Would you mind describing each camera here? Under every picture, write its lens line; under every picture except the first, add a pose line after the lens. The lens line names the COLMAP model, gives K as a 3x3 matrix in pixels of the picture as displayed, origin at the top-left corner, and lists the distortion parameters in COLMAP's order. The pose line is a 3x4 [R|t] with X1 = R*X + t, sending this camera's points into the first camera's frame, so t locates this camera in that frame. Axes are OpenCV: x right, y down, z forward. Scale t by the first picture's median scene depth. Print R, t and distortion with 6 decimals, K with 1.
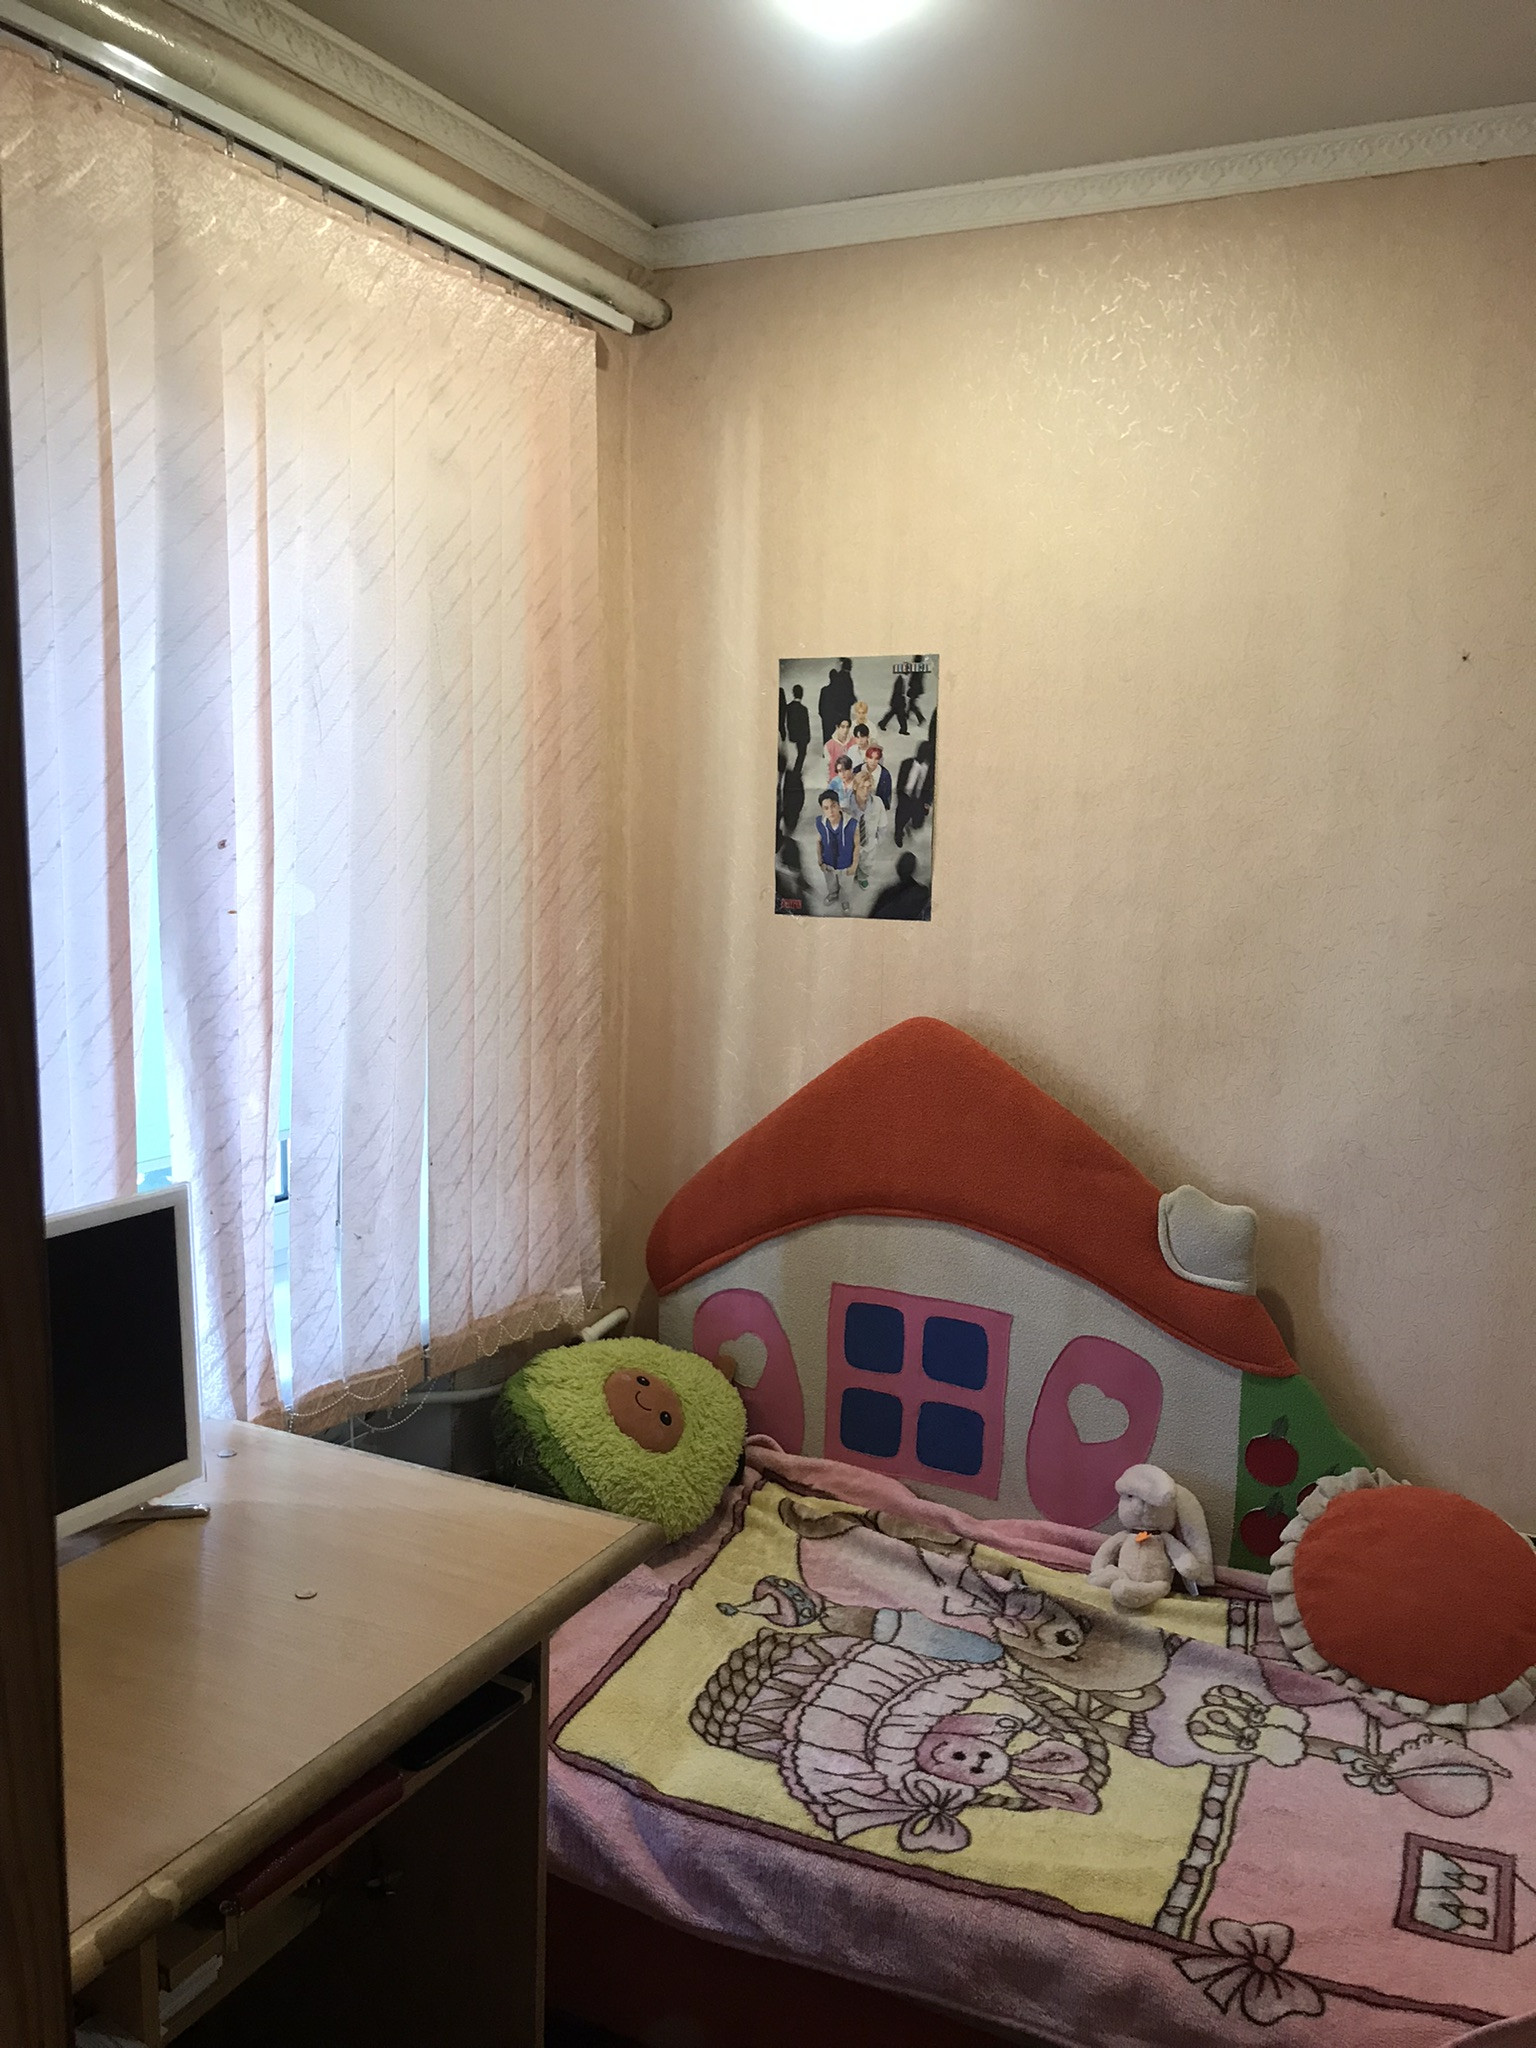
lens RADIAL K [[1653.7, 0, 768.0], [0, 1653.7, 1024.0], [0, 0, 1]] dist [0.165558, -0.356904]
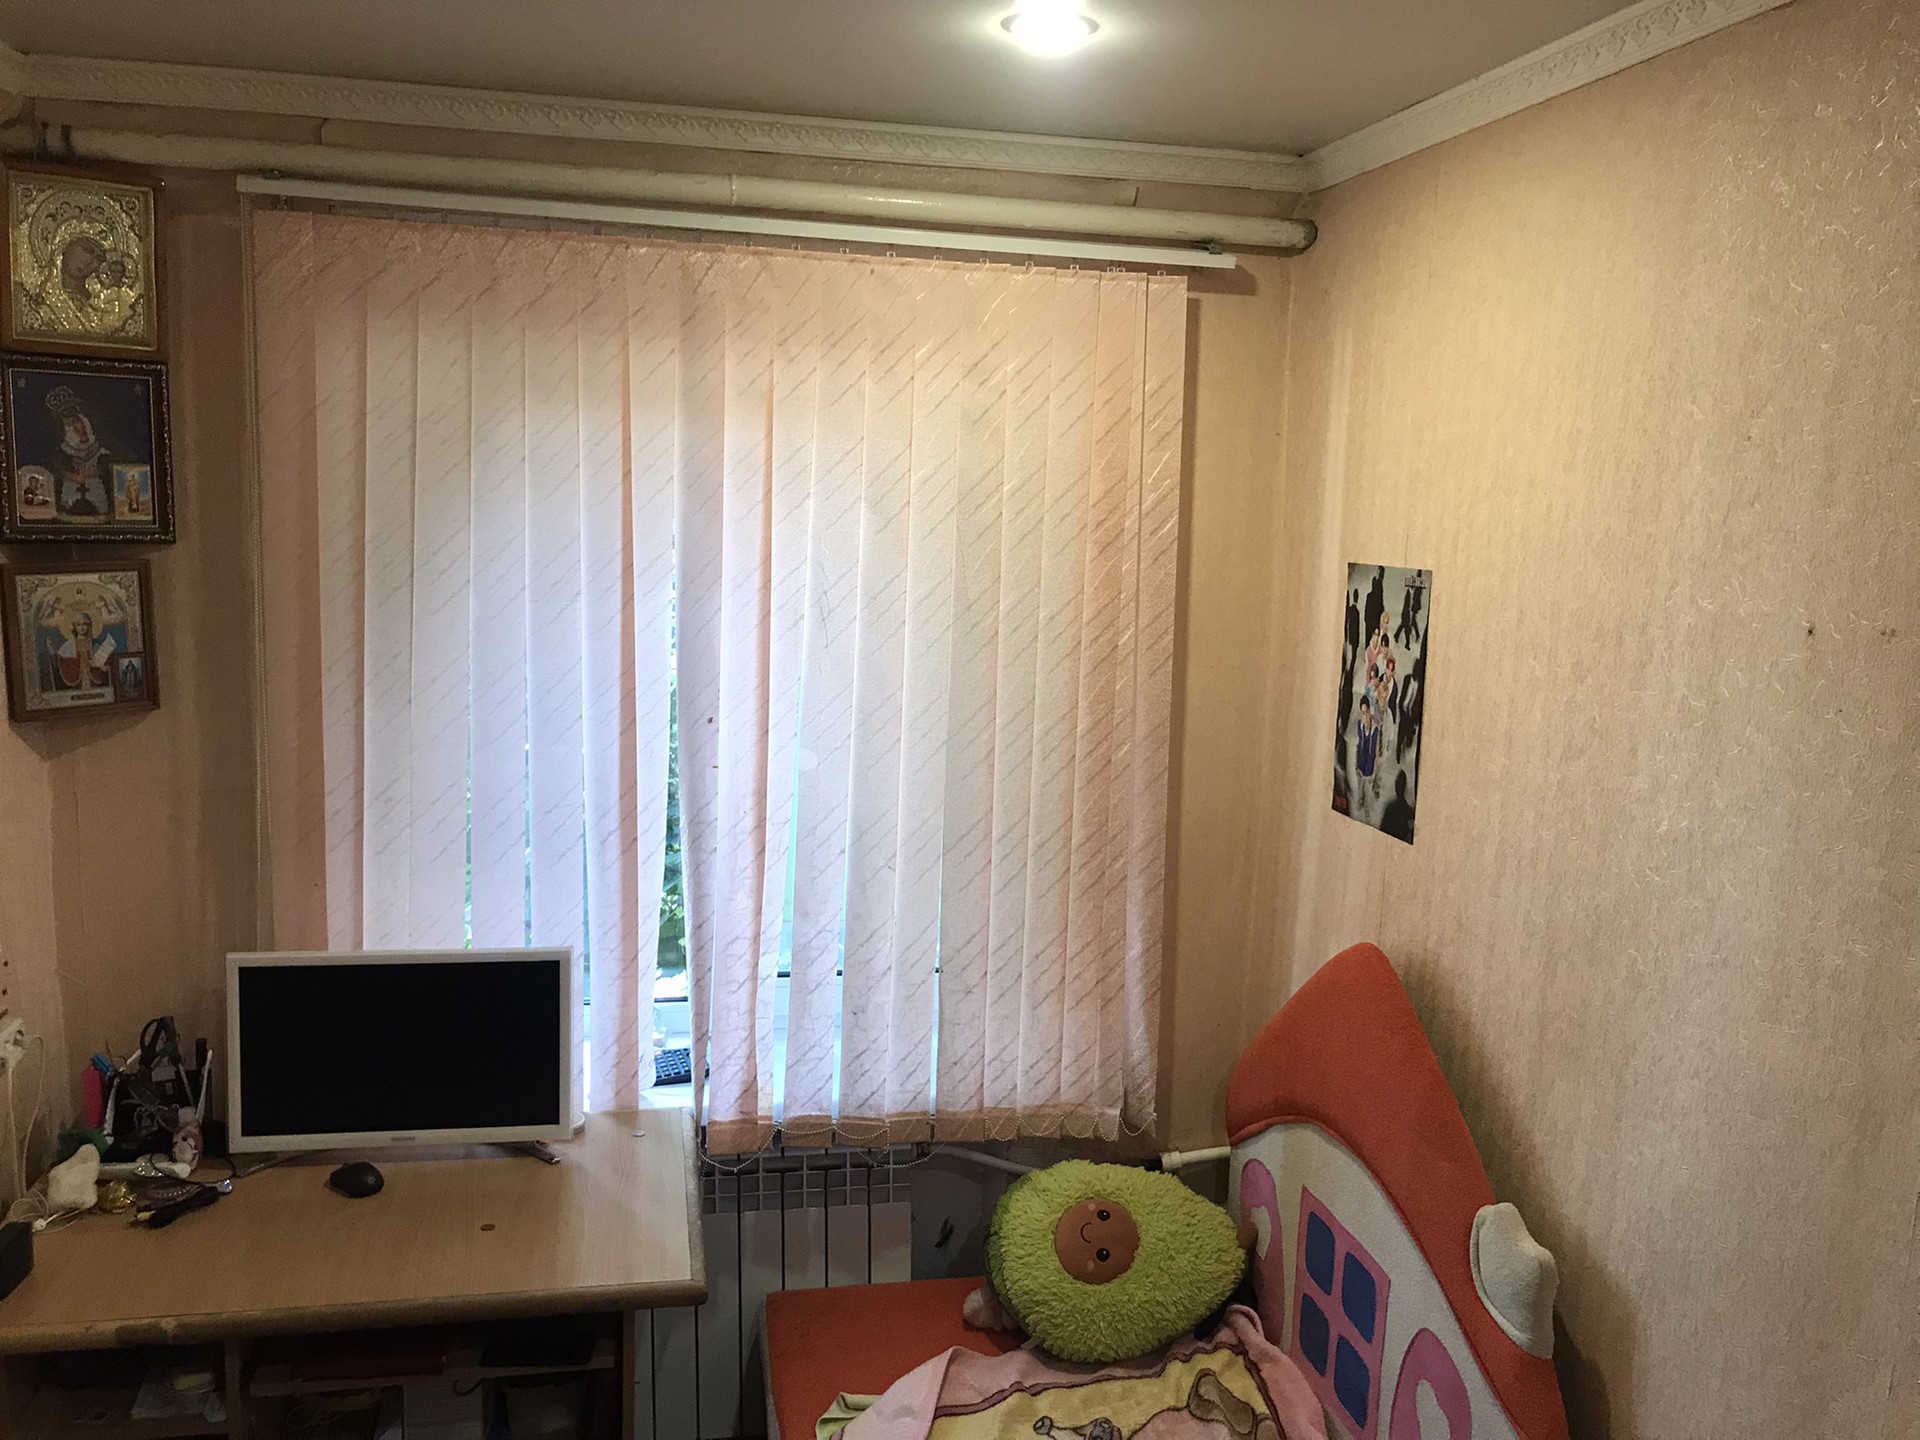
lens RADIAL K [[1550.3, 0, 952.3], [0, 1550.3, 742.2], [0, 0, 1]] dist [0.165558, -0.356904]
pose [[0.630618, 0.121557, -0.766515, 0.617850], [-0.123415, 0.990797, 0.055590, -0.139123], [0.766218, 0.059543, 0.639816, 0.223332]]
